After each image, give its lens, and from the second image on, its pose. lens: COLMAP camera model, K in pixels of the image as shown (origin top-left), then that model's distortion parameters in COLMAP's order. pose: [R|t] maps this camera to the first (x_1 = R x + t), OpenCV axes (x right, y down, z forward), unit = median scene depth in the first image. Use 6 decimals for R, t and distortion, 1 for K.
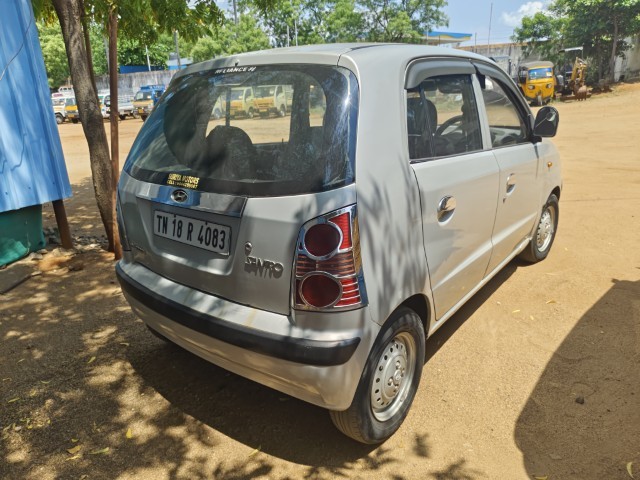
lens RADIAL K [[462.6, 0, 320.0], [0, 462.6, 240.0], [0, 0, 1]] dist [-0.002587, -0.001333]
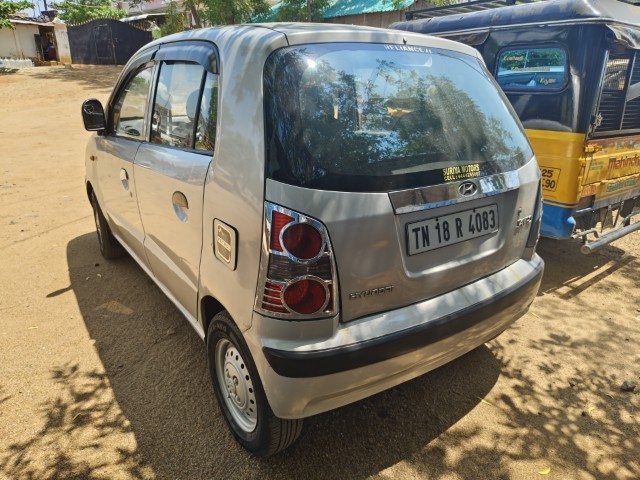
lens RADIAL K [[462.6, 0, 320.0], [0, 462.6, 240.0], [0, 0, 1]] dist [-0.002587, -0.001333]
pose [[0.243732, -0.281752, 0.928014, -1.193168], [0.262491, 0.940322, 0.216548, -0.262735], [-0.933645, 0.190816, 0.303144, 0.979583]]
